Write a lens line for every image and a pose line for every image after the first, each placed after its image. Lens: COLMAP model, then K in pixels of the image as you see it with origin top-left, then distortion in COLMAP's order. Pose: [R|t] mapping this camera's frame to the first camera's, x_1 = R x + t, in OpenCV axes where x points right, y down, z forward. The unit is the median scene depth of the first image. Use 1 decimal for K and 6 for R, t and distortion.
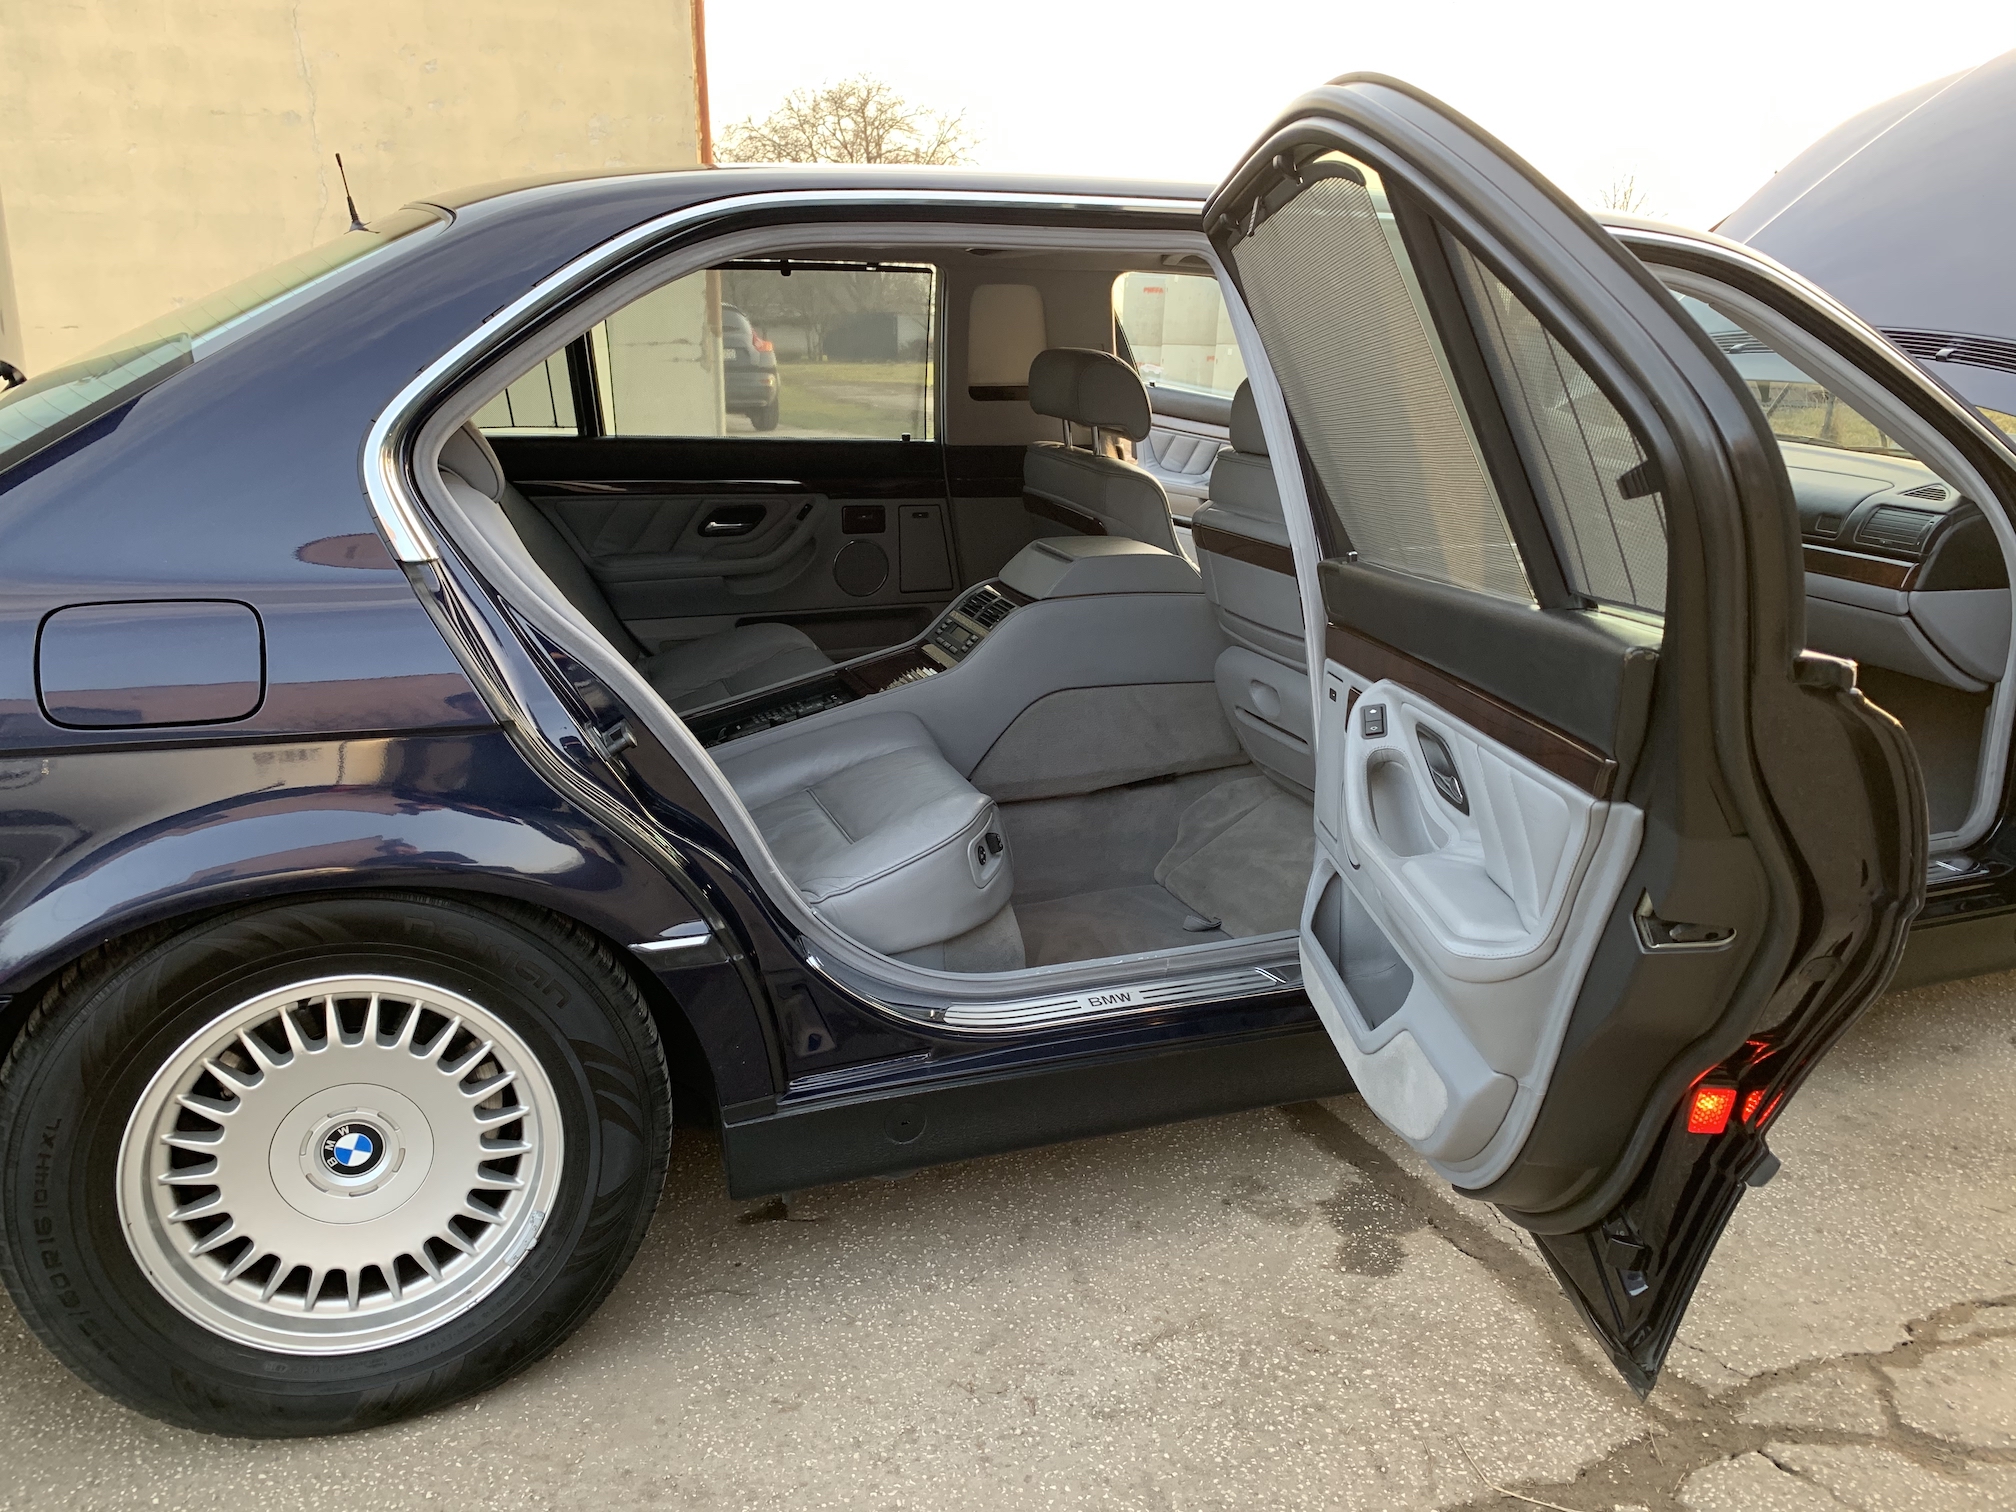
lens RADIAL K [[1556.9, 0, 995.9], [0, 1556.9, 755.1], [0, 0, 1]] dist [0.014586, -0.014390]
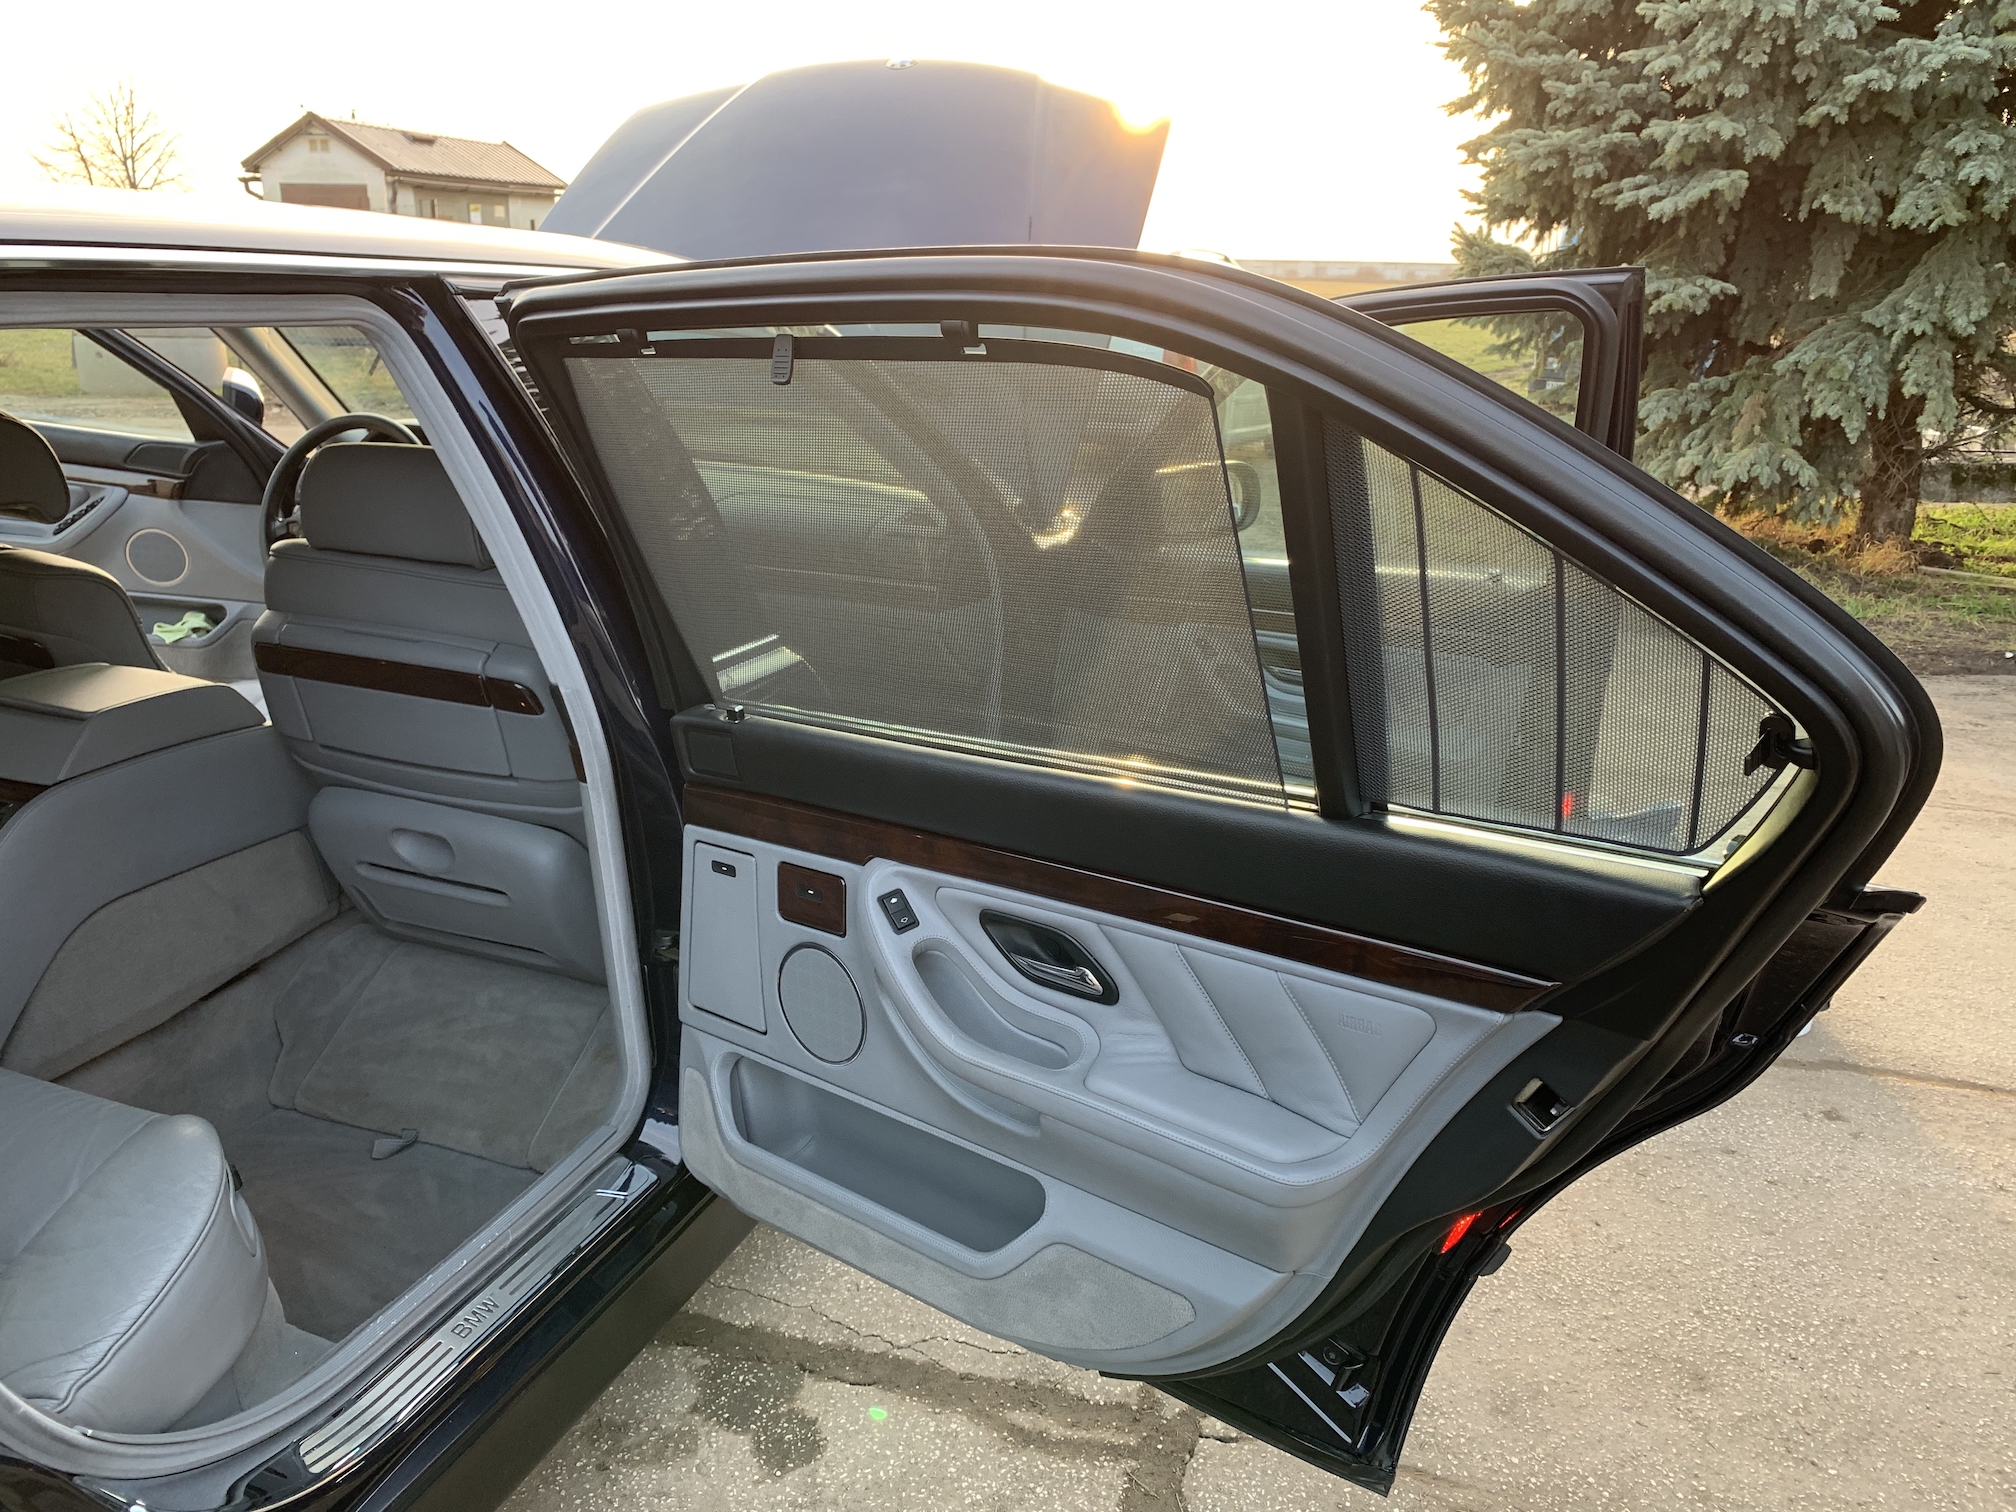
lens RADIAL K [[1556.9, 0, 1001.4], [0, 1556.9, 762.0], [0, 0, 1]] dist [0.014586, -0.014390]
pose [[0.631718, -0.210878, 0.745964, -0.268898], [0.171639, 0.976454, 0.130683, -0.158045], [-0.755958, 0.045481, 0.653039, 0.291583]]
